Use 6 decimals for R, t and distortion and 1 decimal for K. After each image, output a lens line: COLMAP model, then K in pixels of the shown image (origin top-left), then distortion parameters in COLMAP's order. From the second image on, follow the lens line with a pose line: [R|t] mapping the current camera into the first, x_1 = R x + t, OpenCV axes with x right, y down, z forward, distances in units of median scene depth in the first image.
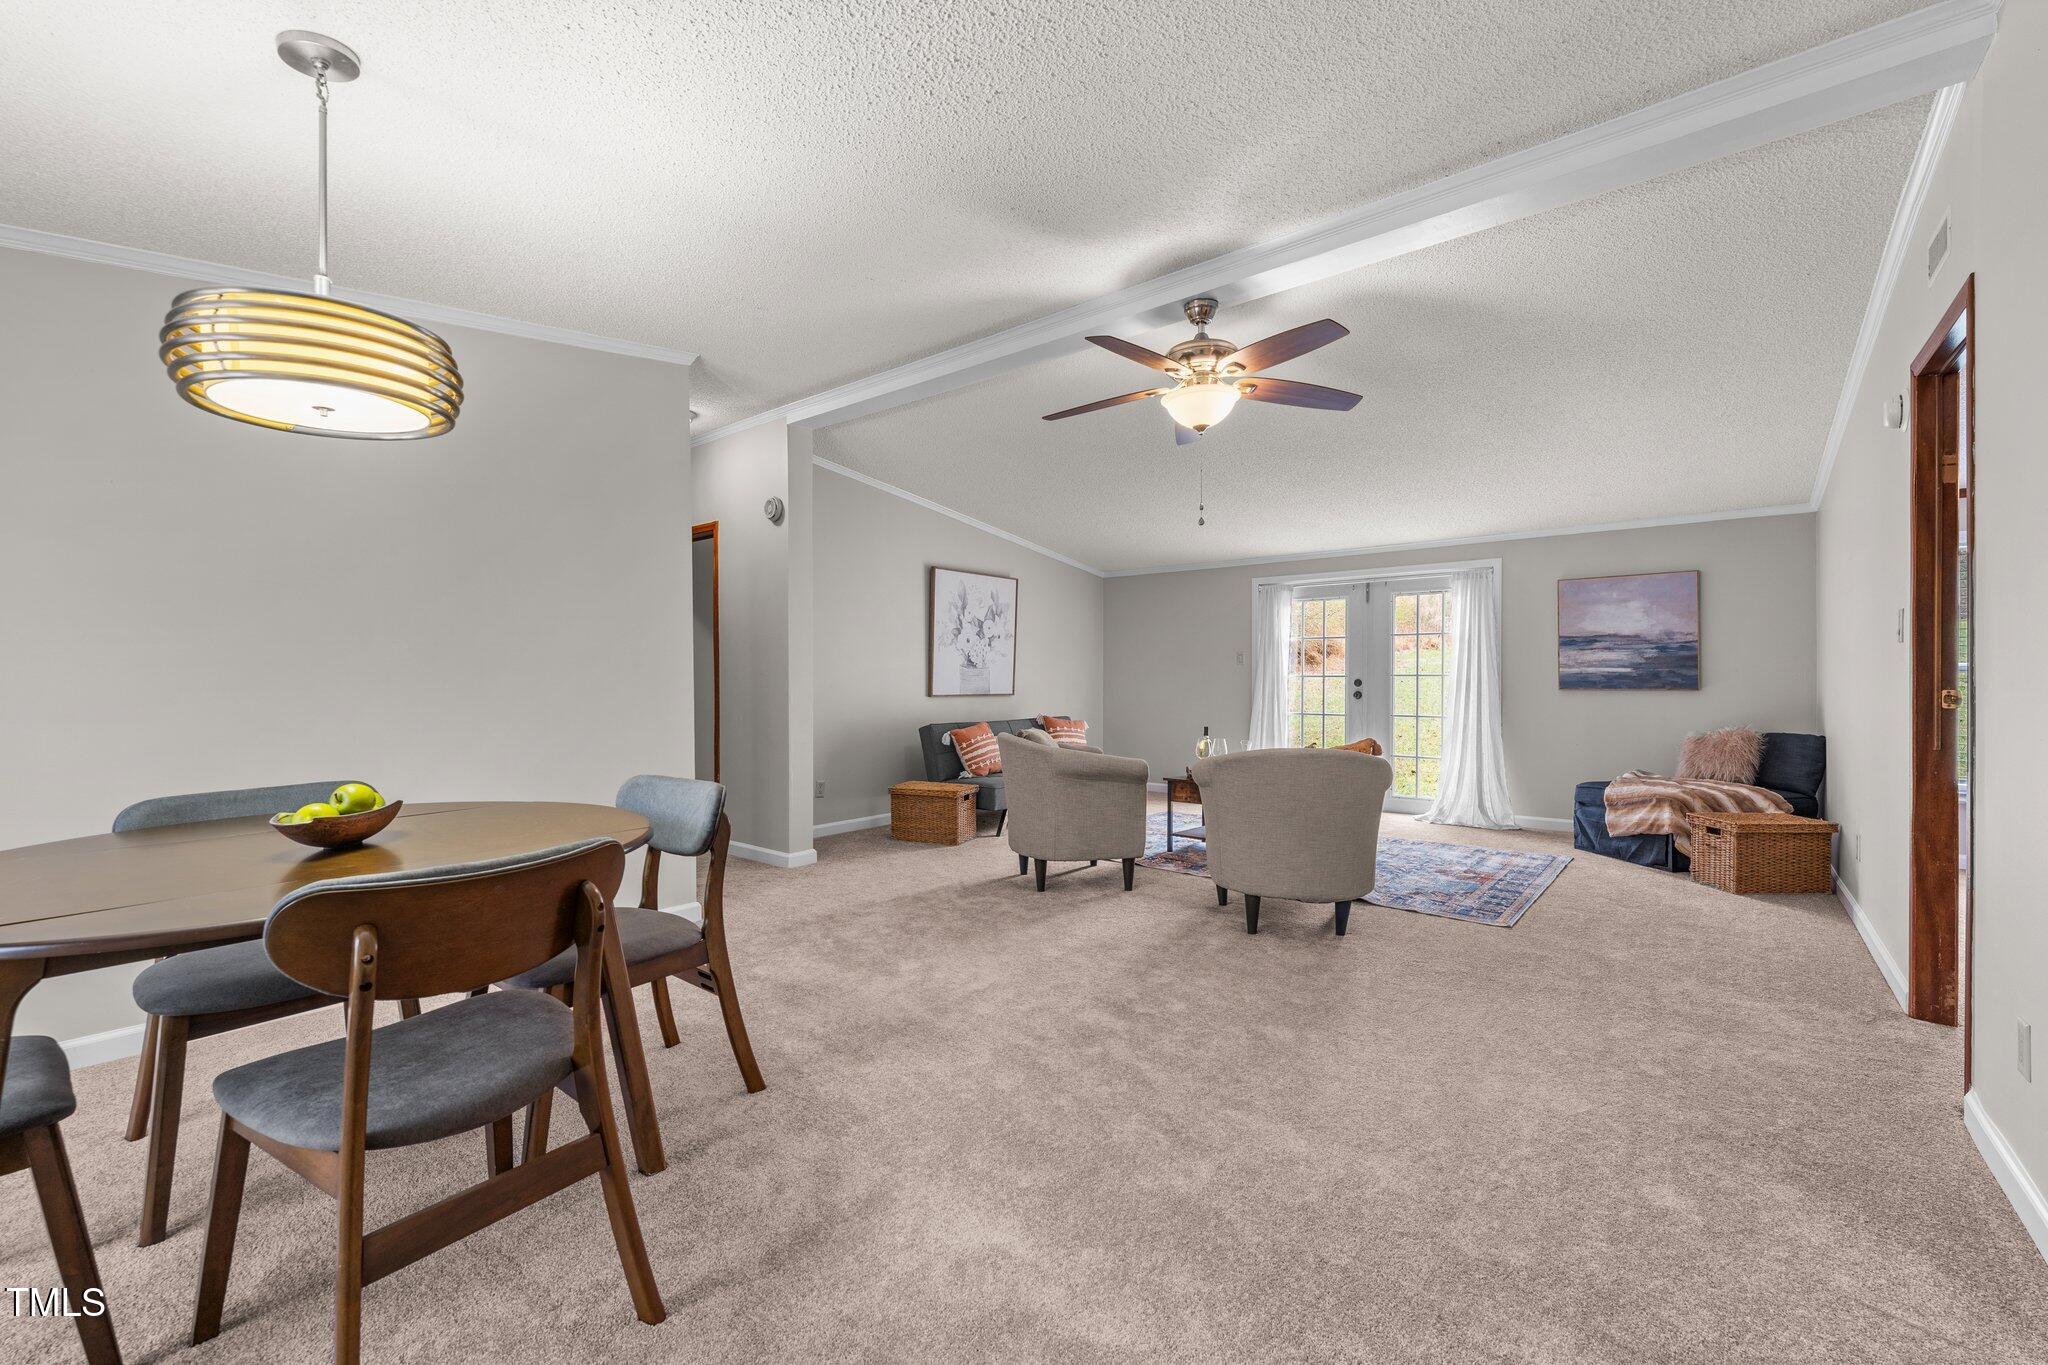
lens RADIAL K [[844.6, 0, 1024.2], [0, 844.6, 673.0], [0, 0, 1]] dist [-0.000008, -0.000049]
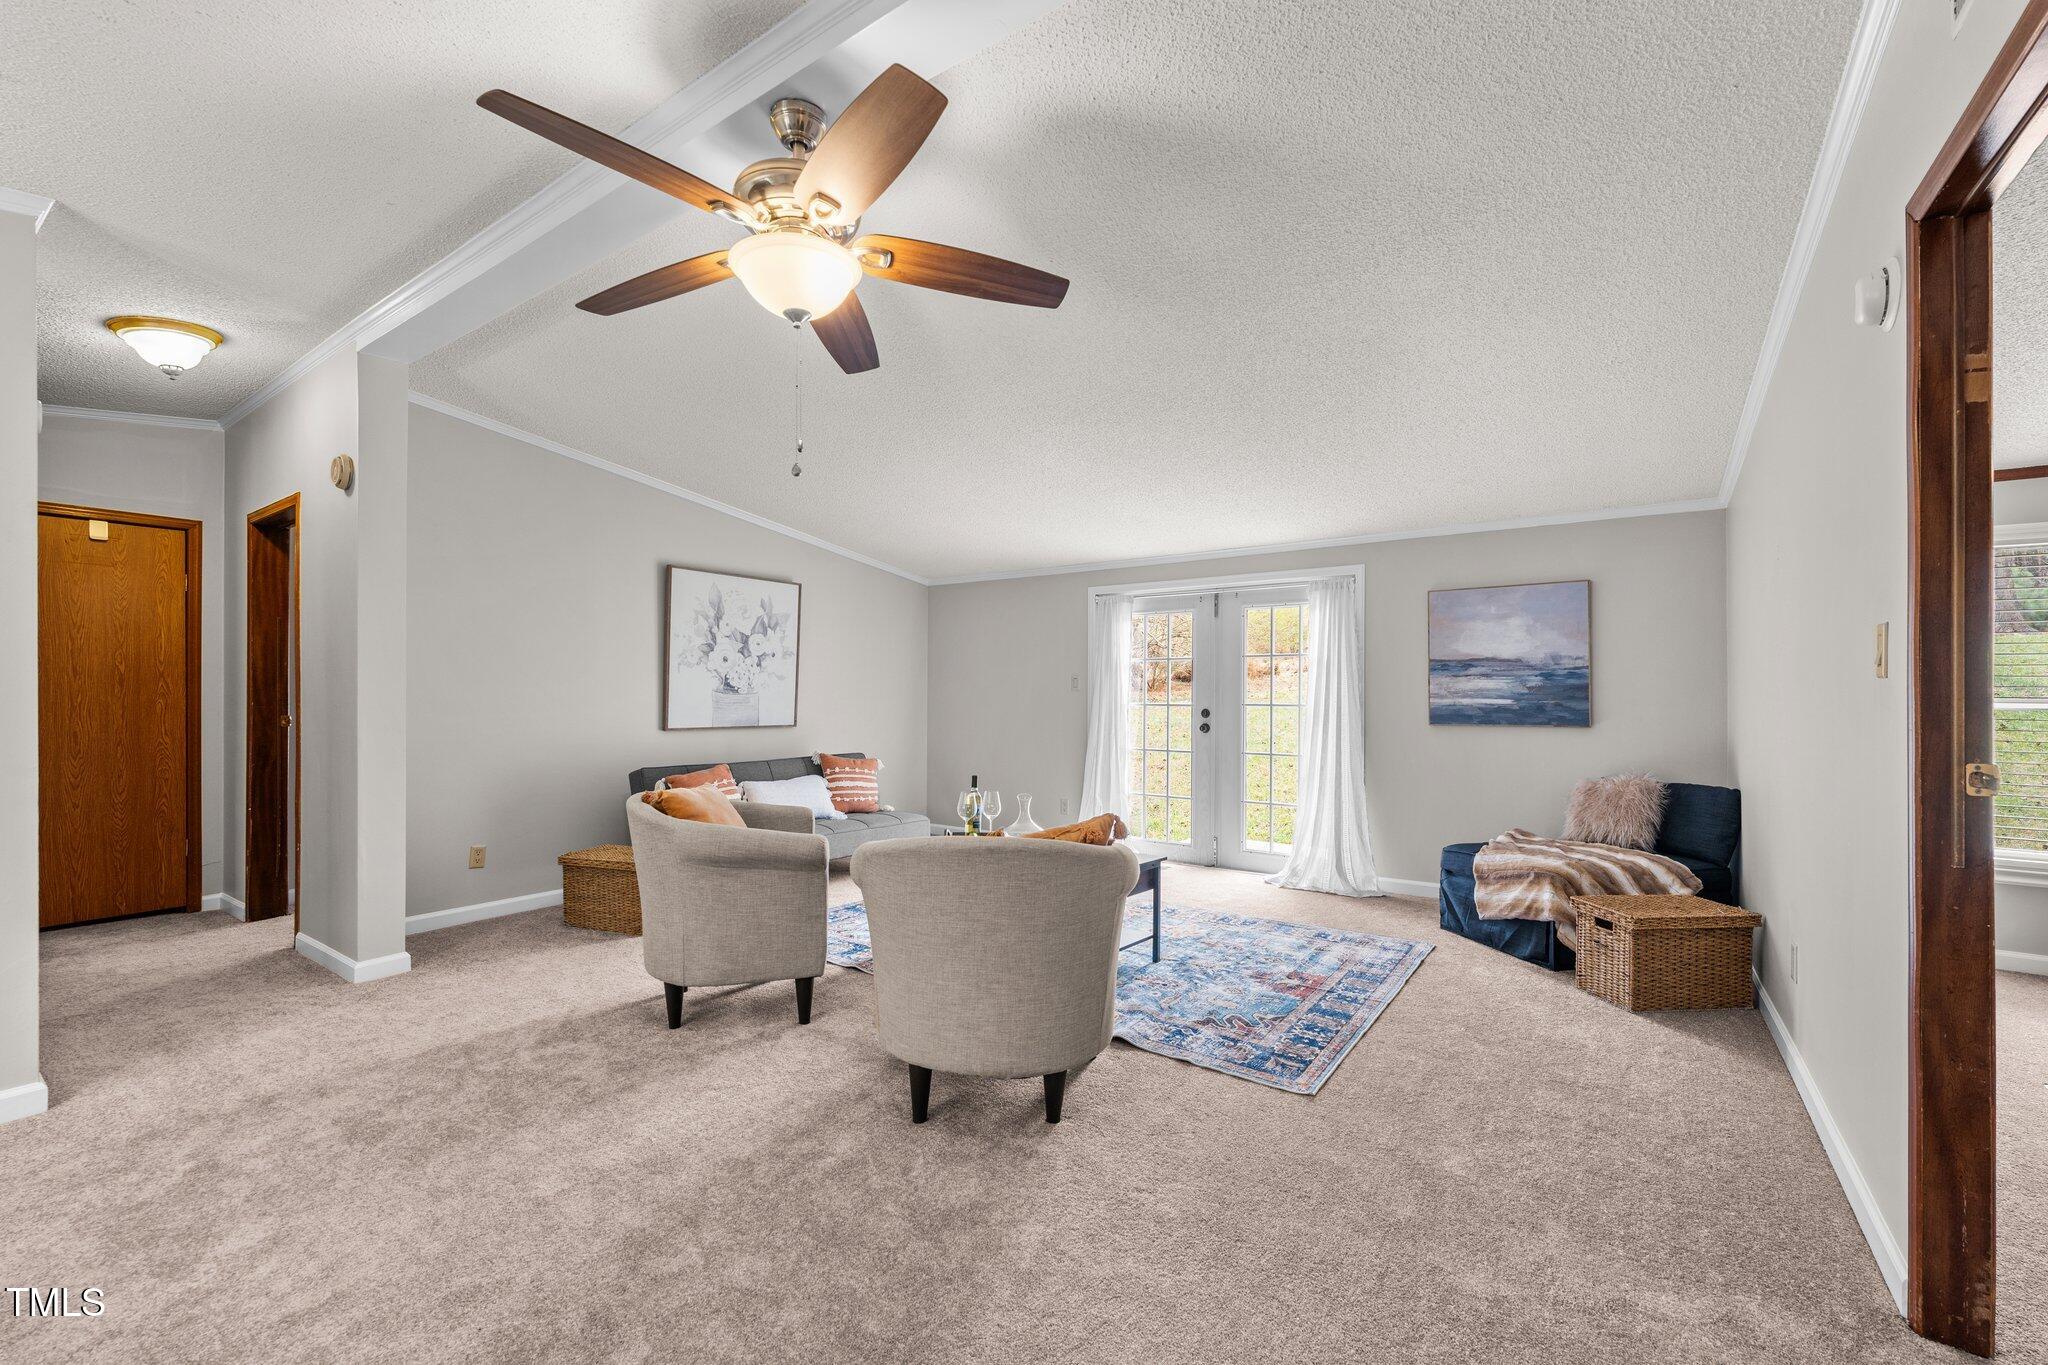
lens RADIAL K [[844.1, 0, 1024.0], [0, 844.1, 682.5], [0, 0, 1]] dist [-0.001037, -0.000053]
pose [[0.997403, 0.005190, 0.071831, 0.227417], [-0.004528, 0.999946, -0.009380, -0.014733], [-0.071876, 0.009031, 0.997373, 0.264626]]
